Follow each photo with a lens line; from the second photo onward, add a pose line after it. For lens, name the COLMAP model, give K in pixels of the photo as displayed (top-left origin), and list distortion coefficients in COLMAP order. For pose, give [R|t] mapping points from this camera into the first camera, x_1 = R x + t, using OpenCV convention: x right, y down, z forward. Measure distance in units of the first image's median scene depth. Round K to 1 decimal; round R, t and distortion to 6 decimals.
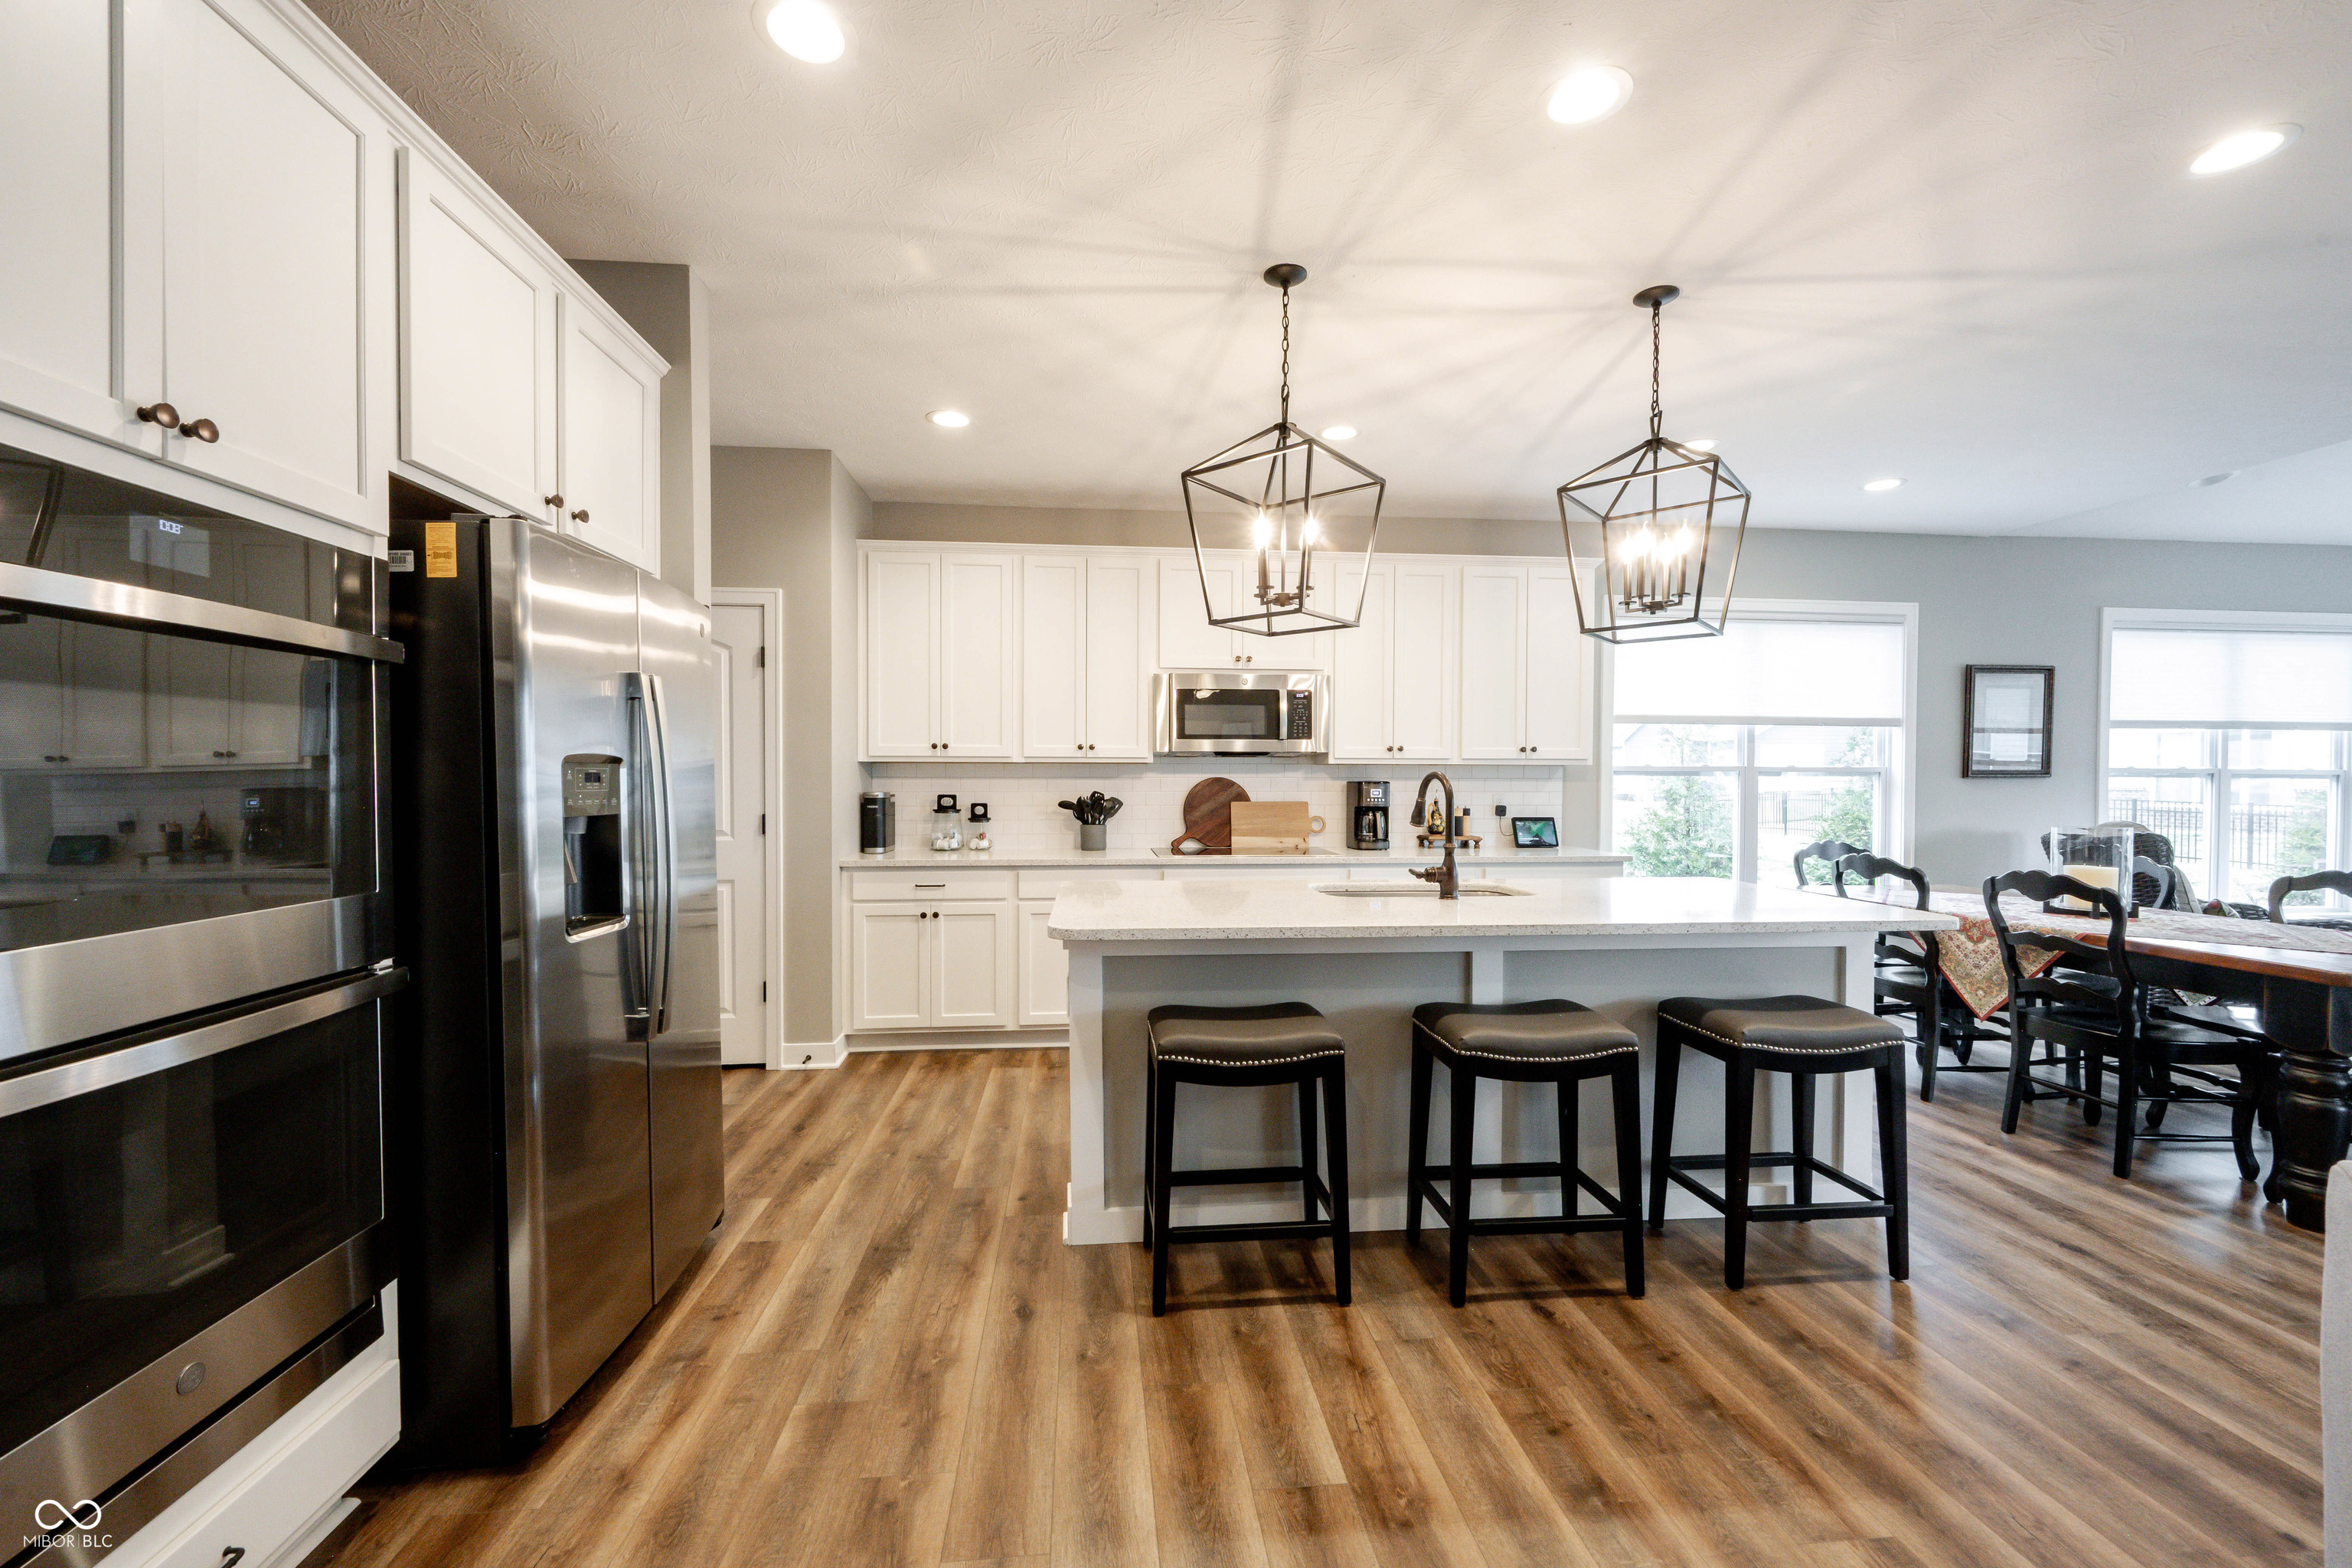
lens RADIAL K [[930.1, 0, 1175.5], [0, 930.1, 792.6], [0, 0, 1]] dist [0.000414, 0.000157]
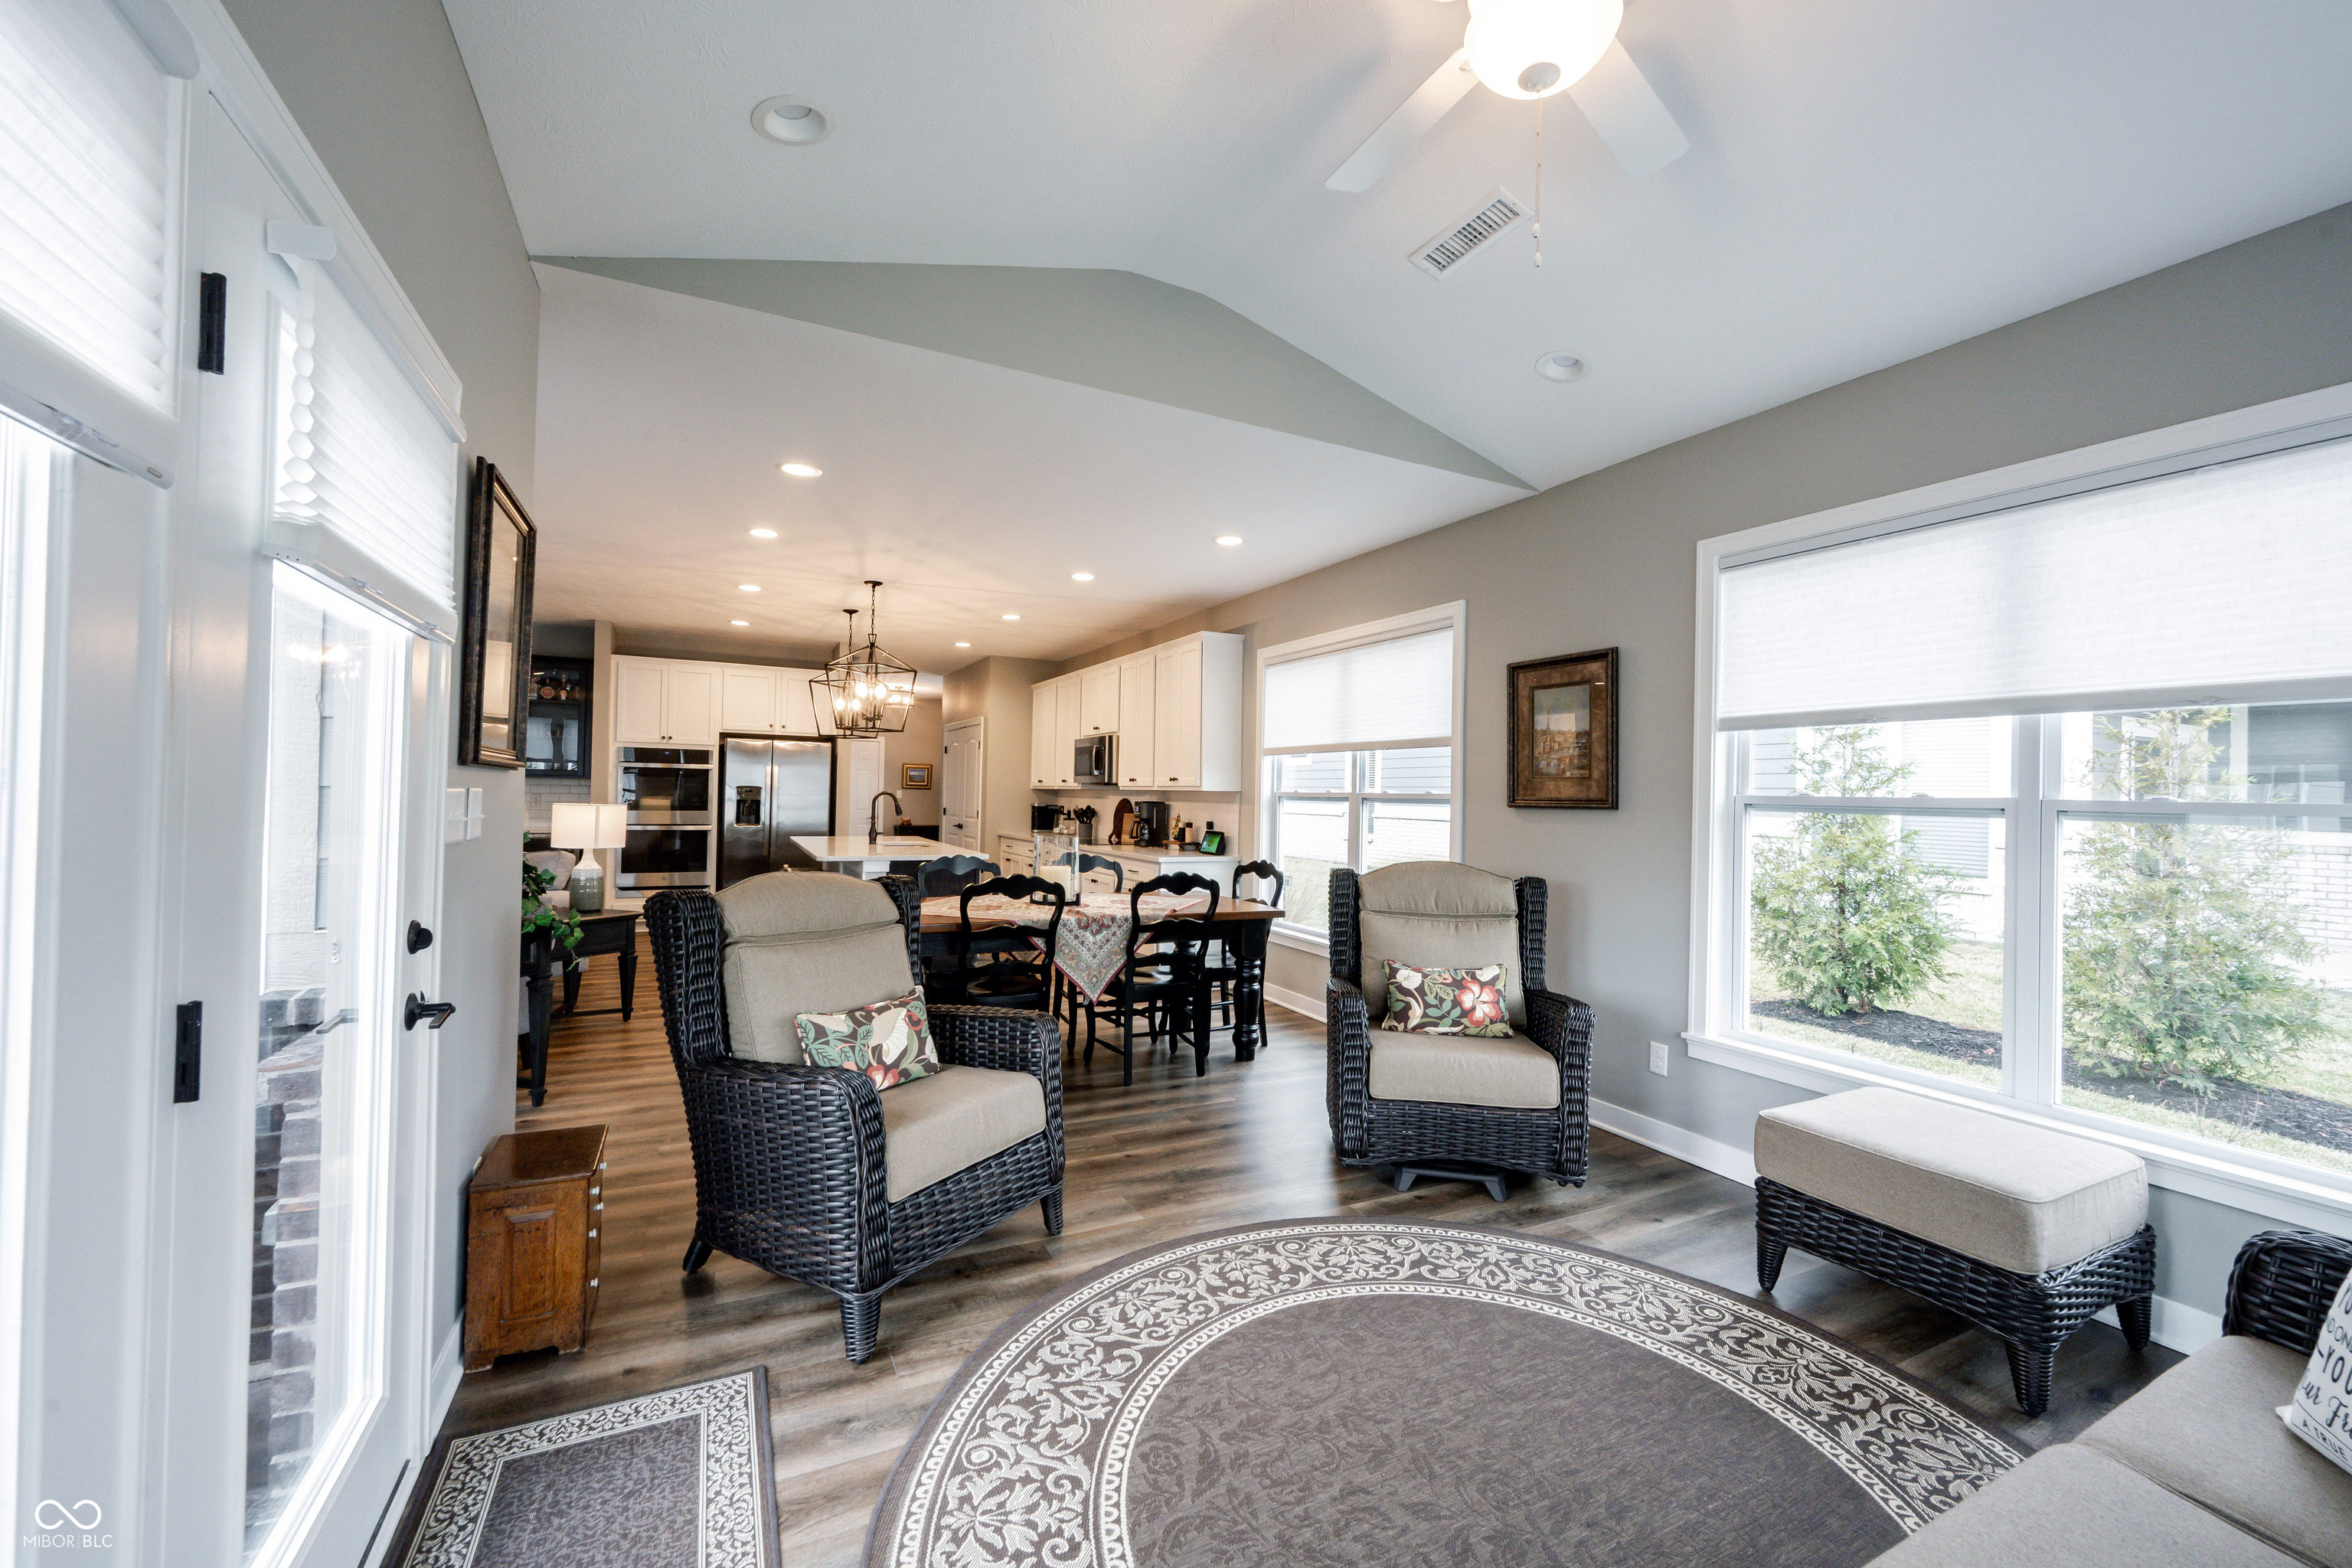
lens RADIAL K [[930.1, 0, 1174.6], [0, 930.1, 786.8], [0, 0, 1]] dist [0.000414, 0.000157]
pose [[0.362581, -0.005511, -0.931936, 2.333174], [-0.035035, 0.999195, -0.019540, -0.010826], [0.931294, 0.039735, 0.362096, 0.704782]]
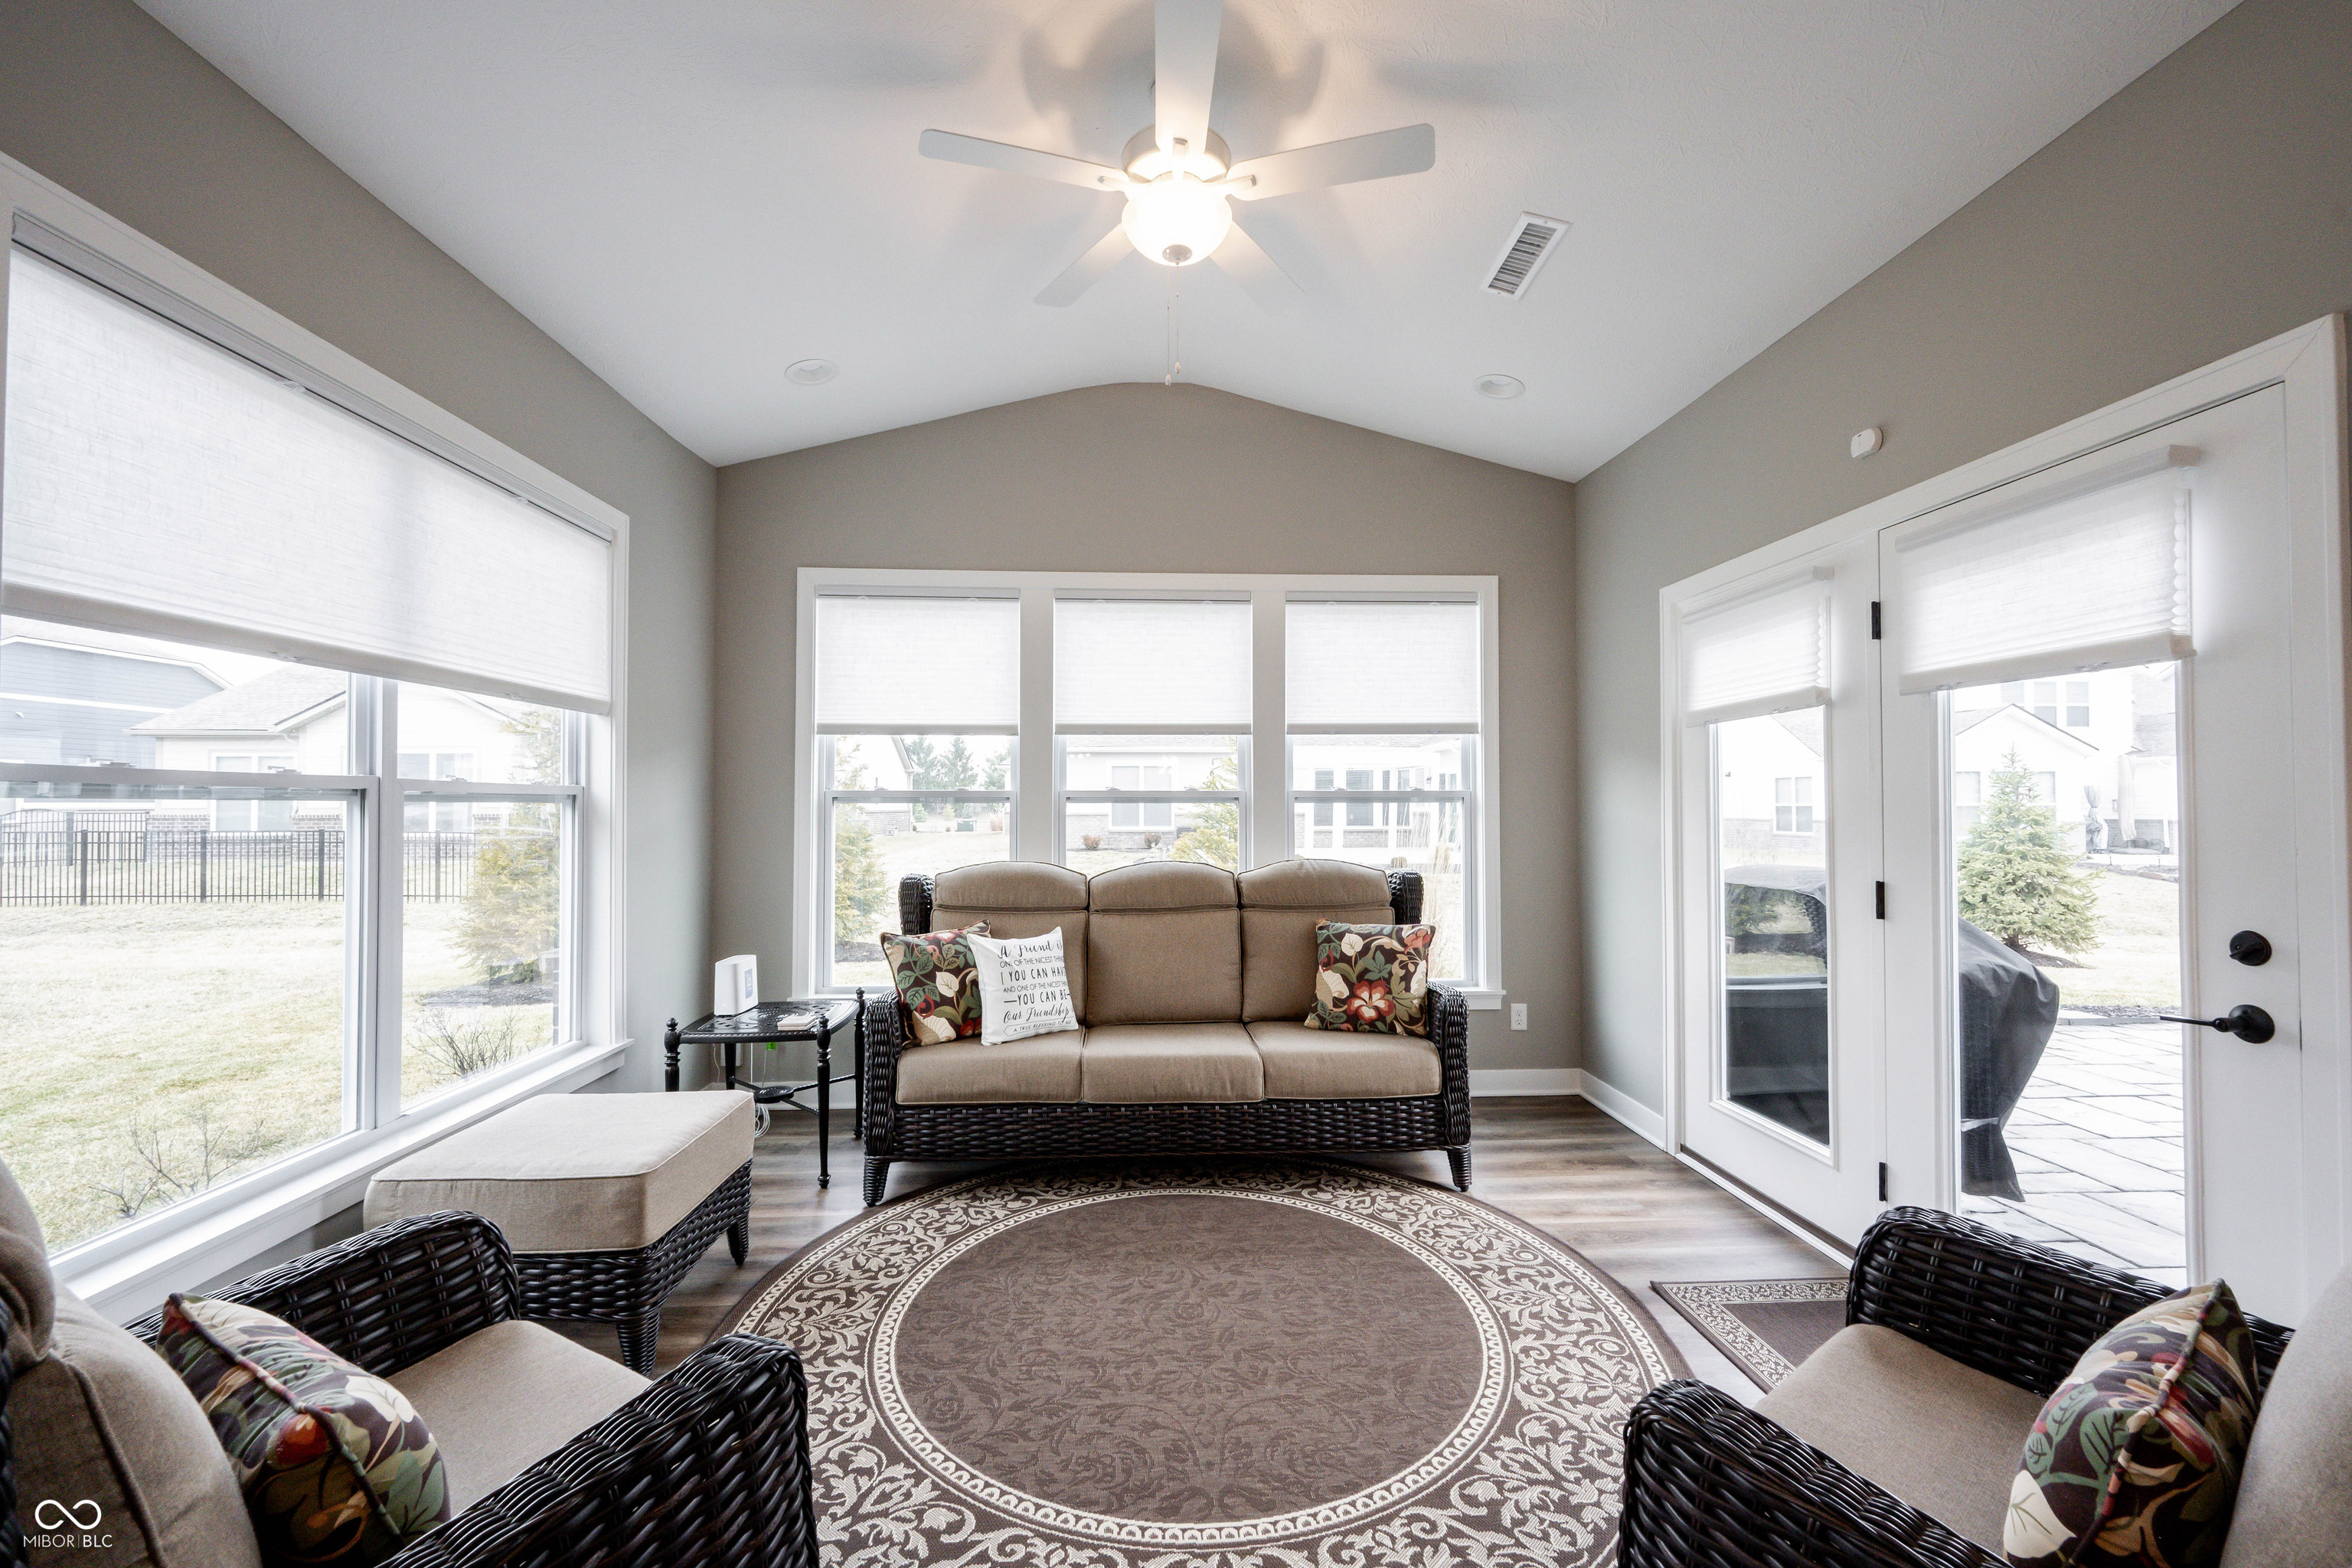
lens RADIAL K [[930.1, 0, 1172.6], [0, 930.1, 787.2], [0, 0, 1]] dist [0.000414, 0.000157]
pose [[0.045376, 0.017439, 0.998818, 1.211192], [0.018987, 0.999652, -0.018316, -0.012026], [-0.998790, 0.019795, 0.045029, 1.049900]]
